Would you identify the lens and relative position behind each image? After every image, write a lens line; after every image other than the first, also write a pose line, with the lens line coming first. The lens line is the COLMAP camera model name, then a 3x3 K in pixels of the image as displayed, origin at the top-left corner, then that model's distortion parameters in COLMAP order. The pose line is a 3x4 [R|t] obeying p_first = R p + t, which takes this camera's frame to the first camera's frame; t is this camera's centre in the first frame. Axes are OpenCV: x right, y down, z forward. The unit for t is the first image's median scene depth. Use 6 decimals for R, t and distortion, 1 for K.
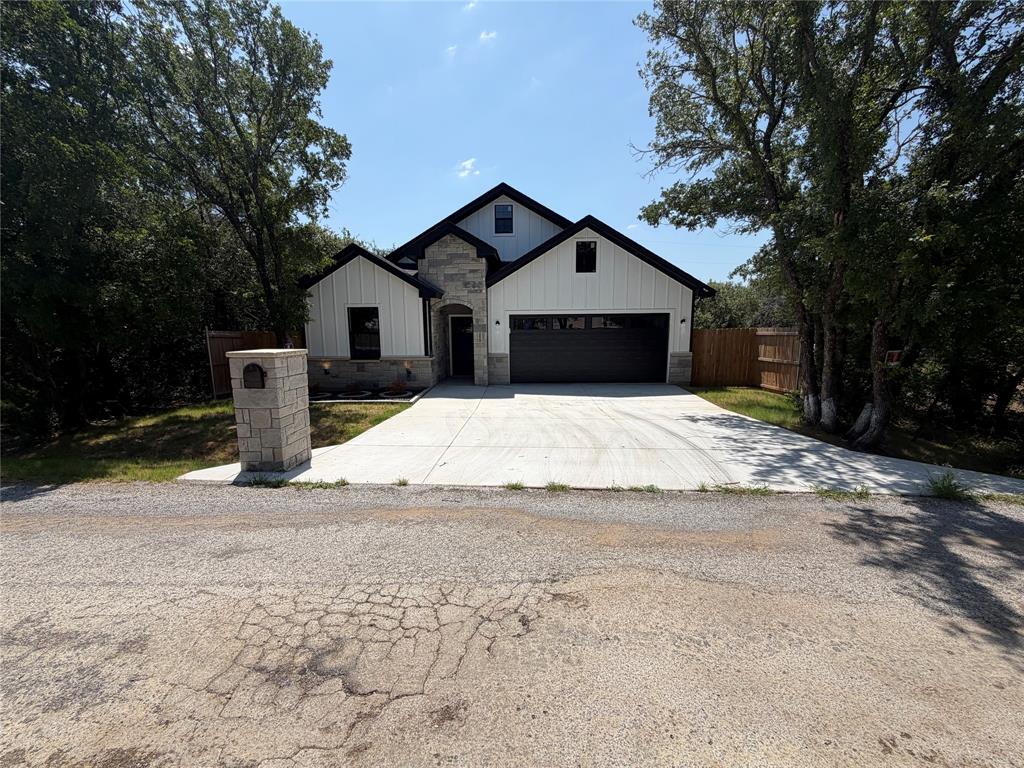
lens RADIAL K [[403.6, 0, 510.4], [0, 403.6, 386.3], [0, 0, 1]] dist [-0.003050, 0.000109]
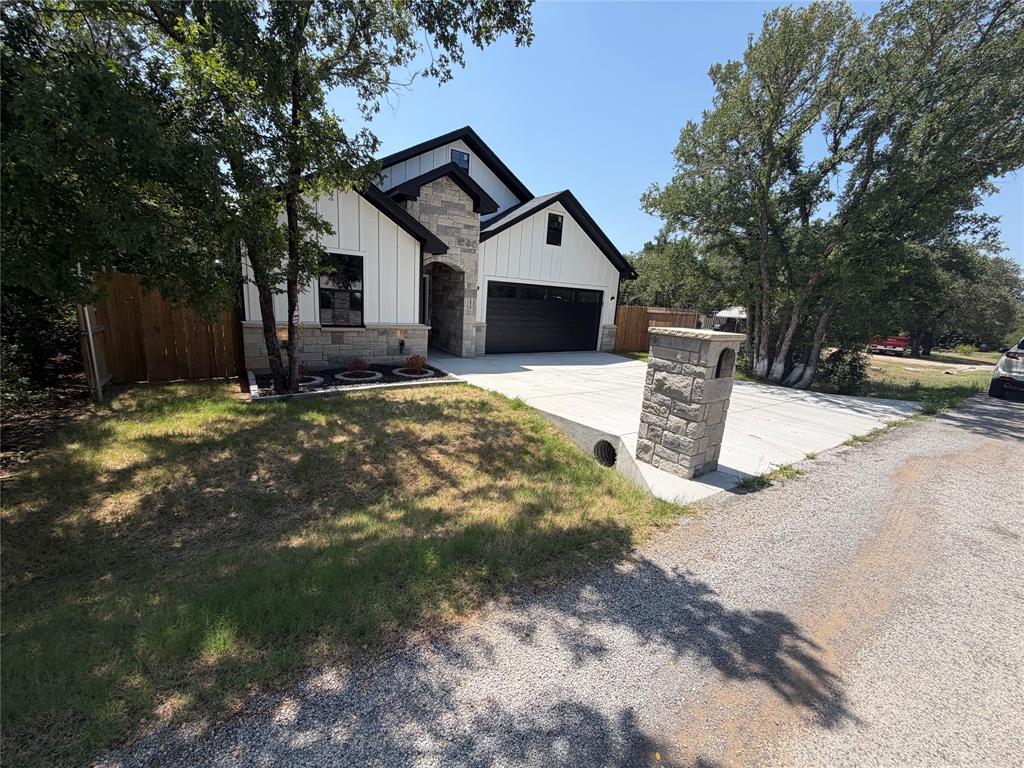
lens RADIAL K [[403.6, 0, 511.2], [0, 403.6, 382.9], [0, 0, 1]] dist [-0.003050, 0.000109]
pose [[0.790443, -0.069328, 0.608599, -0.565385], [0.018866, 0.995858, 0.088940, -0.025130], [-0.612244, -0.058820, 0.788478, 0.234451]]
